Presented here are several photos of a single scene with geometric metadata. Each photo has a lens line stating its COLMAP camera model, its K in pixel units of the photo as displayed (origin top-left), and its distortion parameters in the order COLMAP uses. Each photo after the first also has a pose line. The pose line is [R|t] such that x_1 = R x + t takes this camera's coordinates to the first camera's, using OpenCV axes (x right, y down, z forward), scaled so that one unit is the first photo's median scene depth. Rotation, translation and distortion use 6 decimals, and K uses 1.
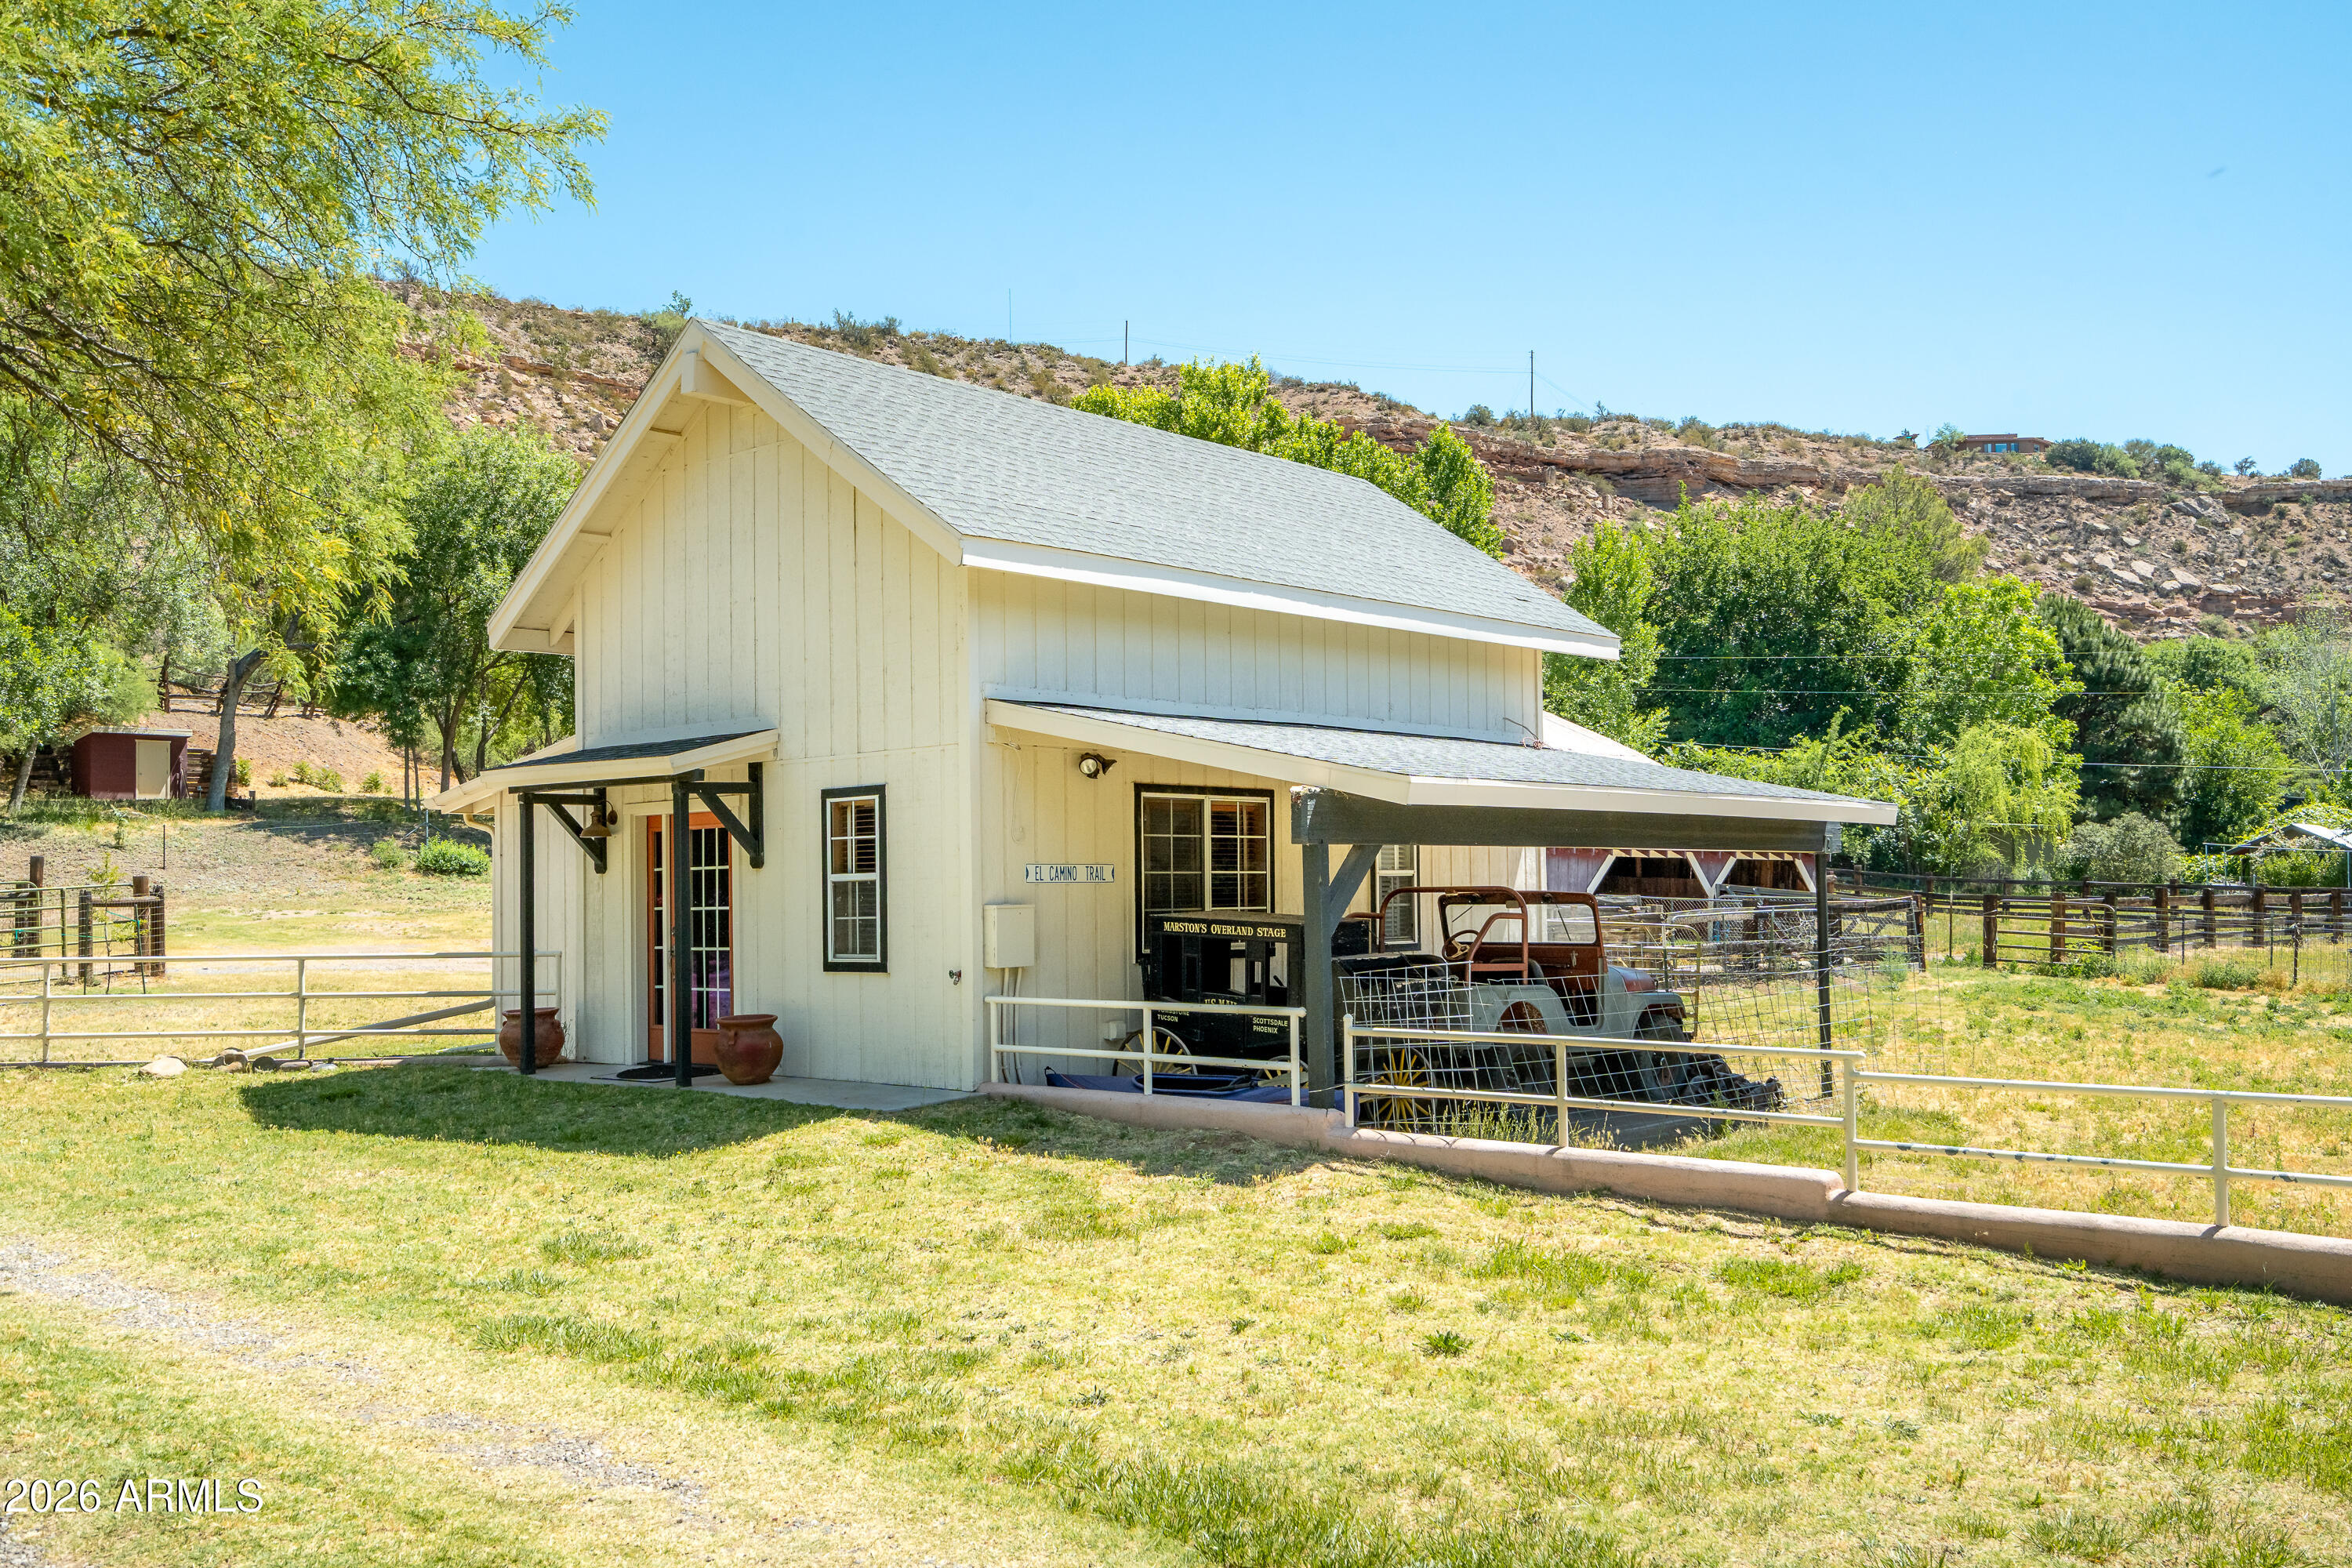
lens RADIAL K [[2092.7, 0, 1176.0], [0, 2092.7, 784.0], [0, 0, 1]] dist [0.005876, -0.001846]
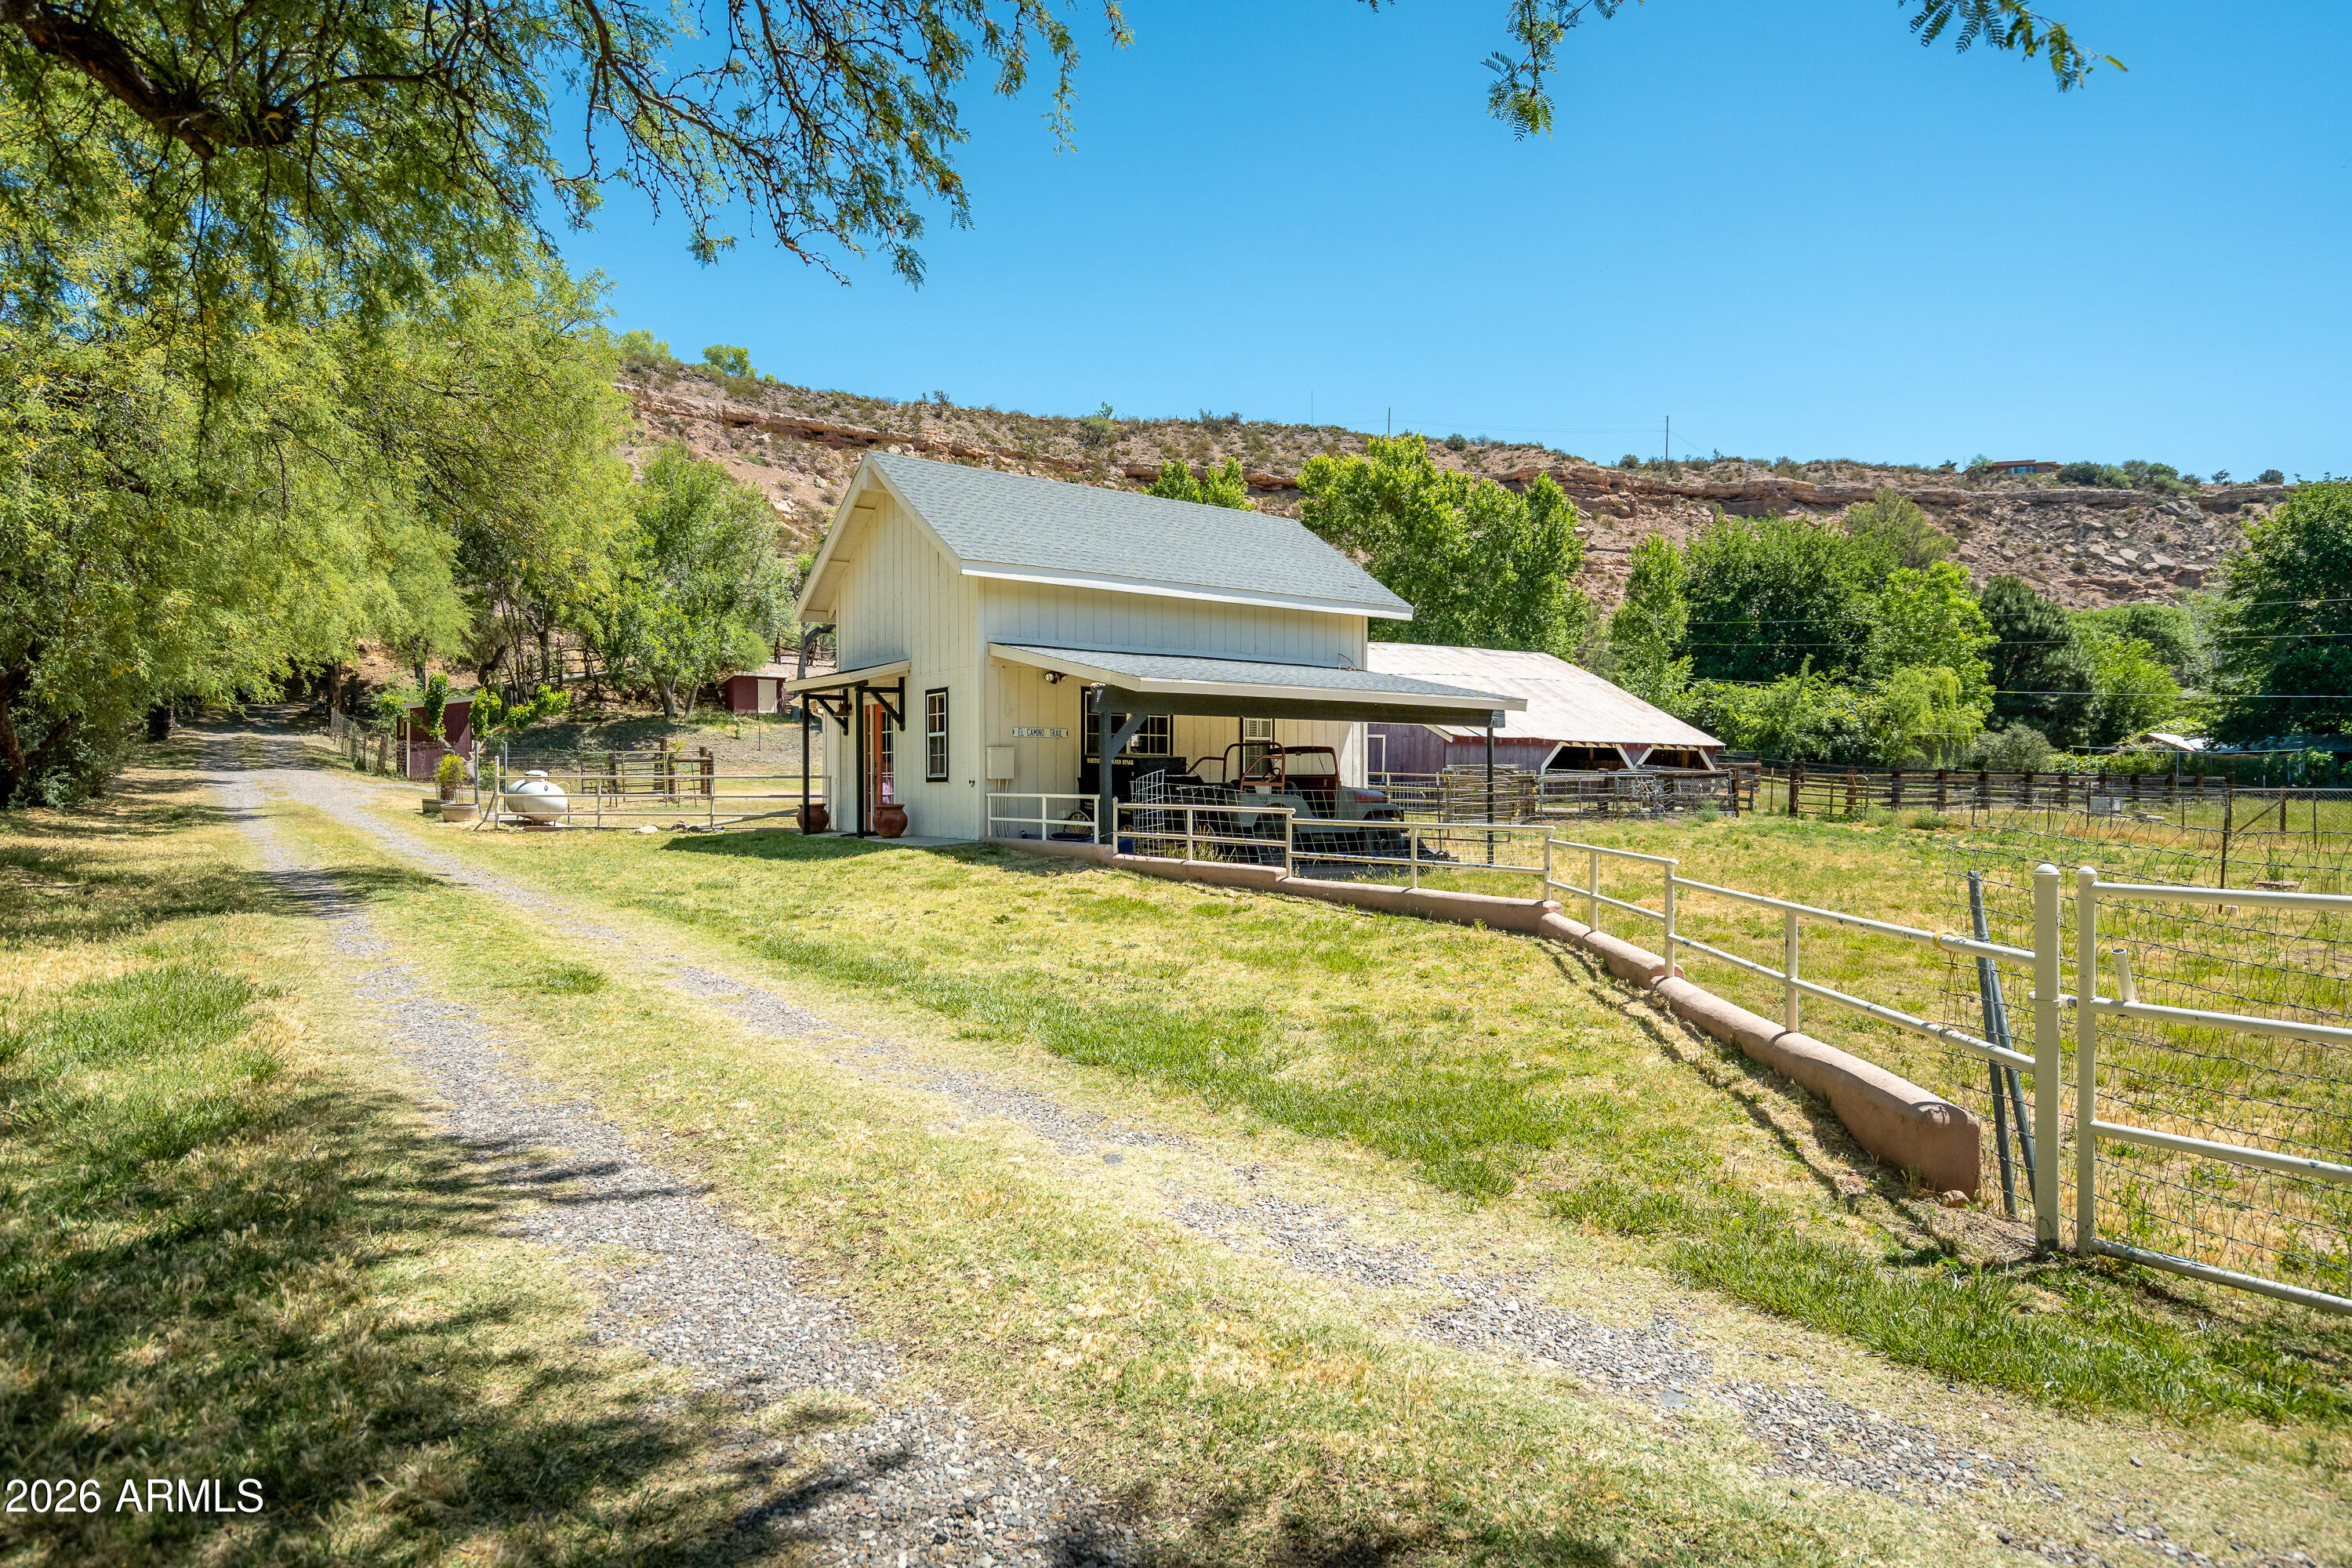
lens RADIAL K [[1350.4, 0, 1176.0], [0, 1350.4, 784.0], [0, 0, 1]] dist [0.015548, 0.001561]
pose [[0.979388, 0.012112, -0.201625, 0.063207], [-0.001437, 0.998593, 0.053011, 0.004579], [0.201983, -0.051629, 0.978027, -0.039766]]
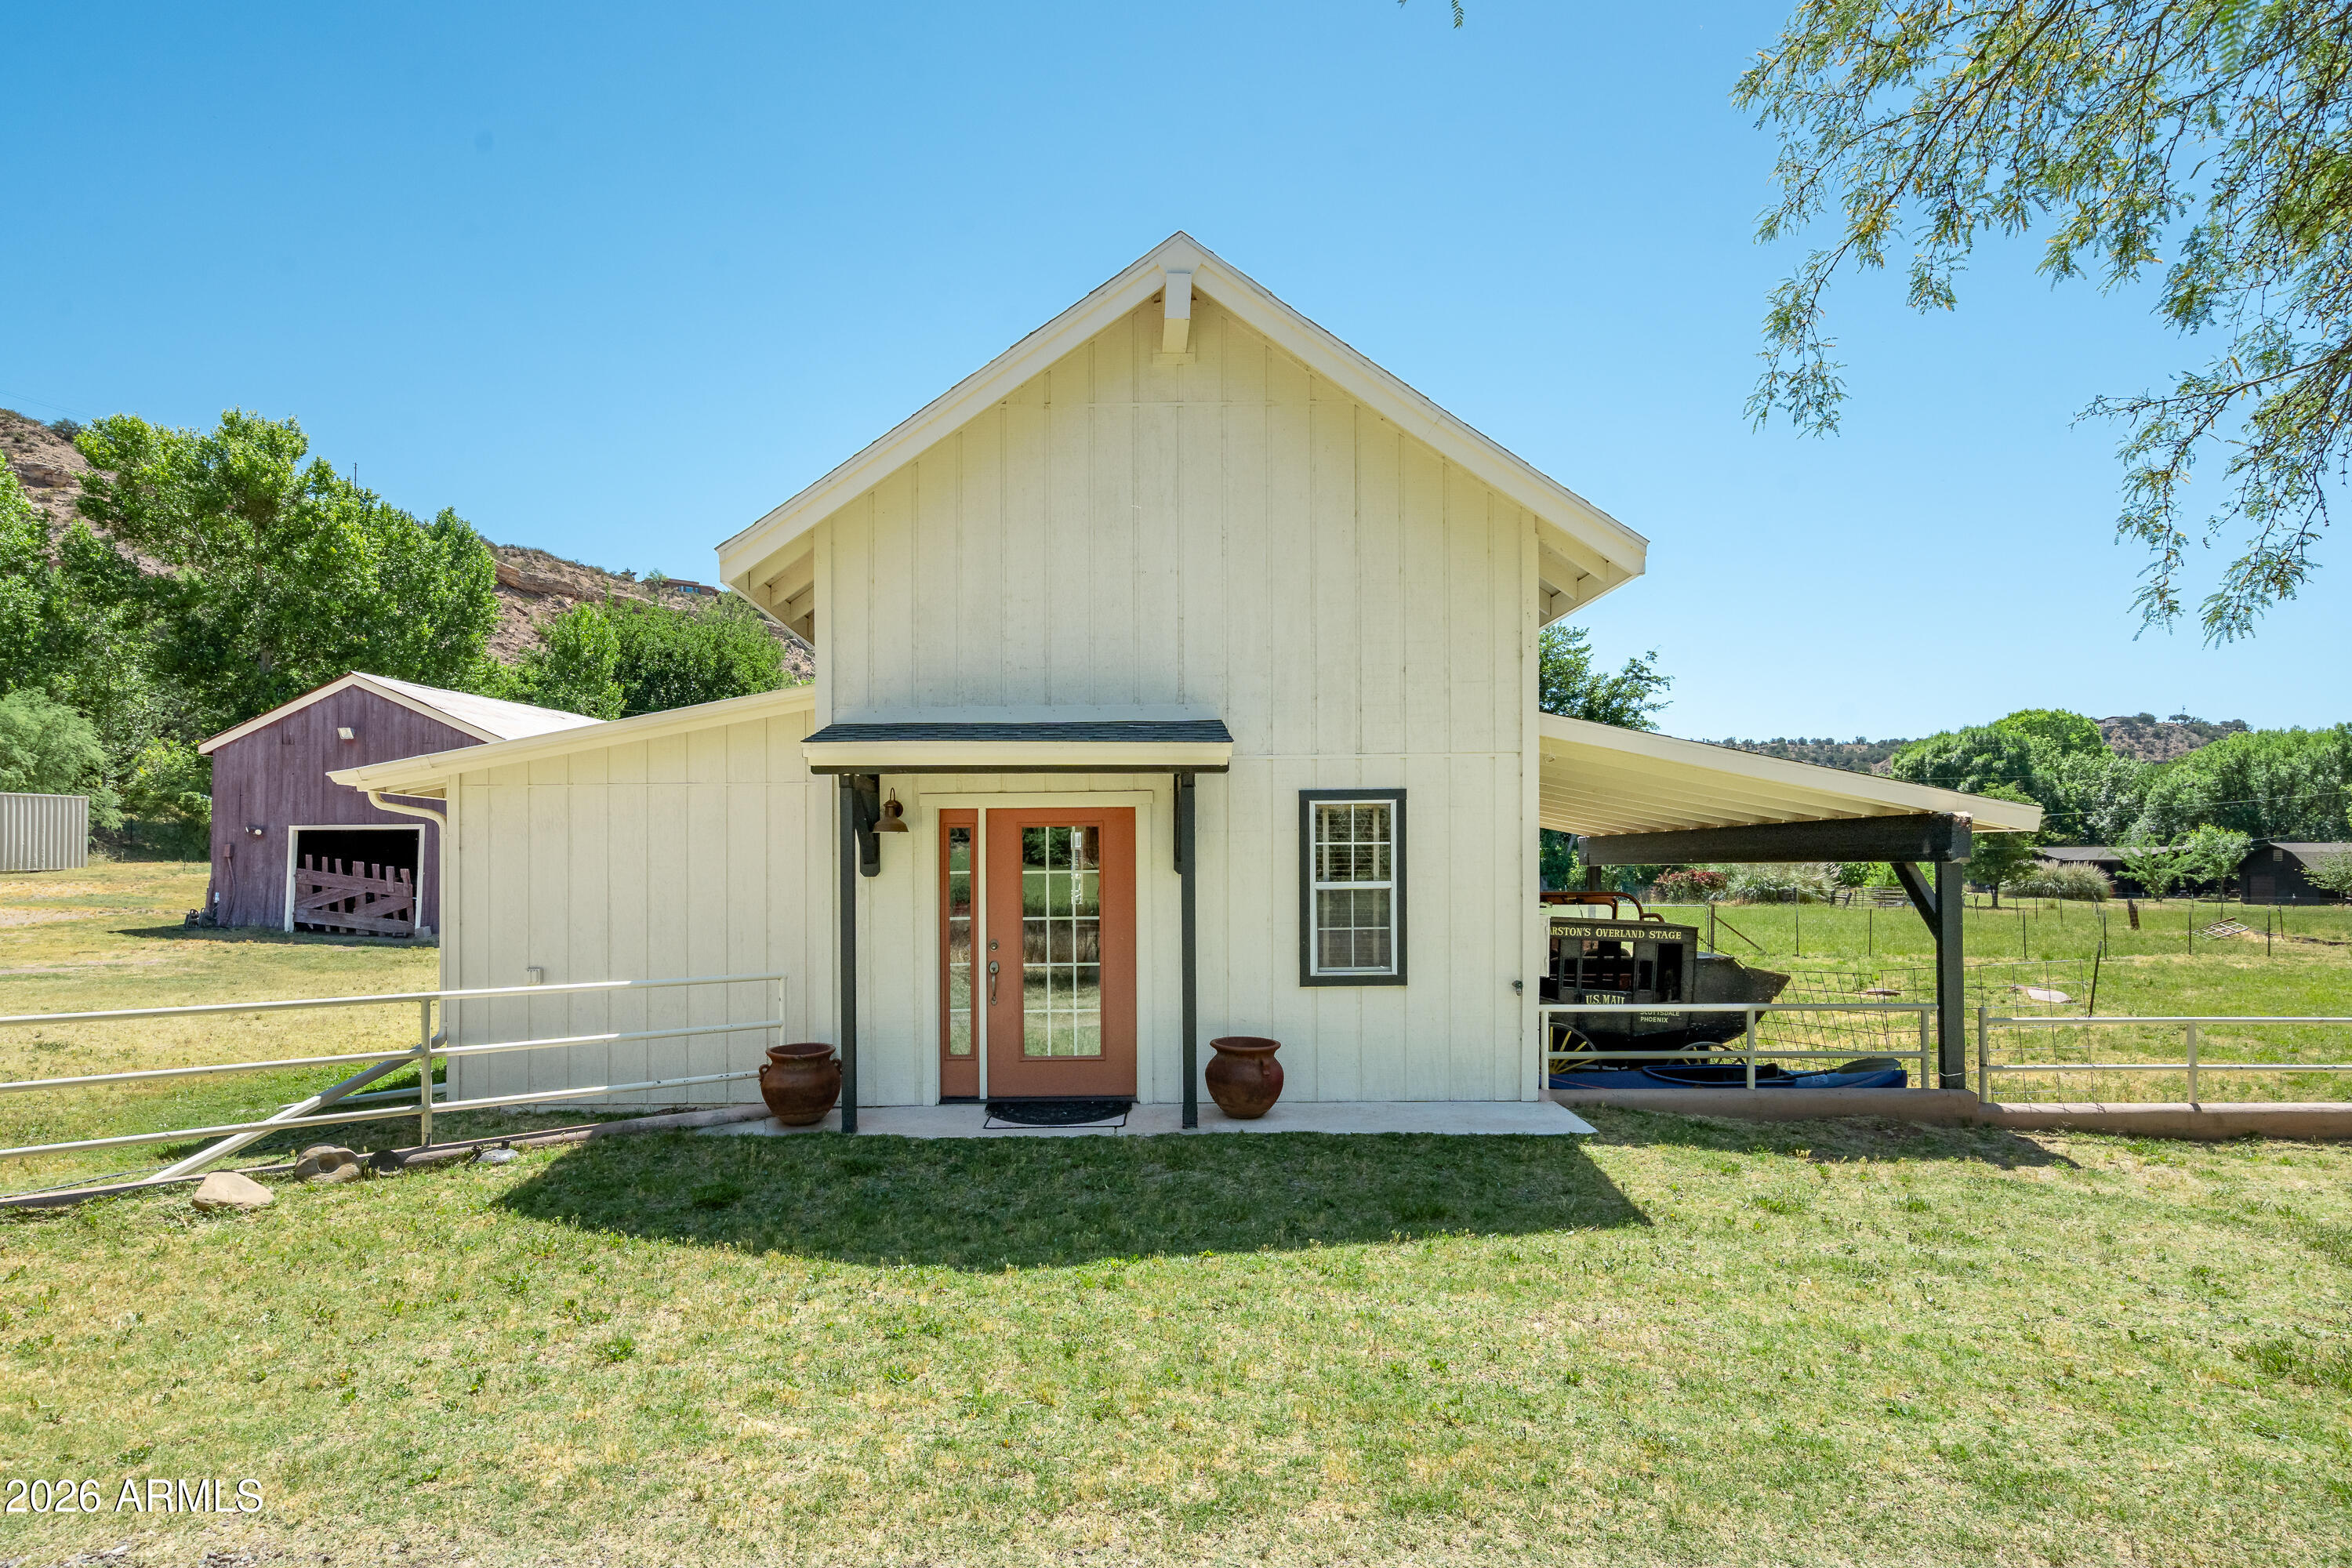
lens RADIAL K [[1357.2, 0, 1103.6], [0, 1357.2, 855.5], [0, 0, 1]] dist [0.002187, 0.000614]
pose [[0.739474, 0.013624, 0.673047, -0.126335], [-0.037910, 0.999051, 0.021429, 0.004337], [-0.672117, -0.041361, 0.739289, 0.121539]]
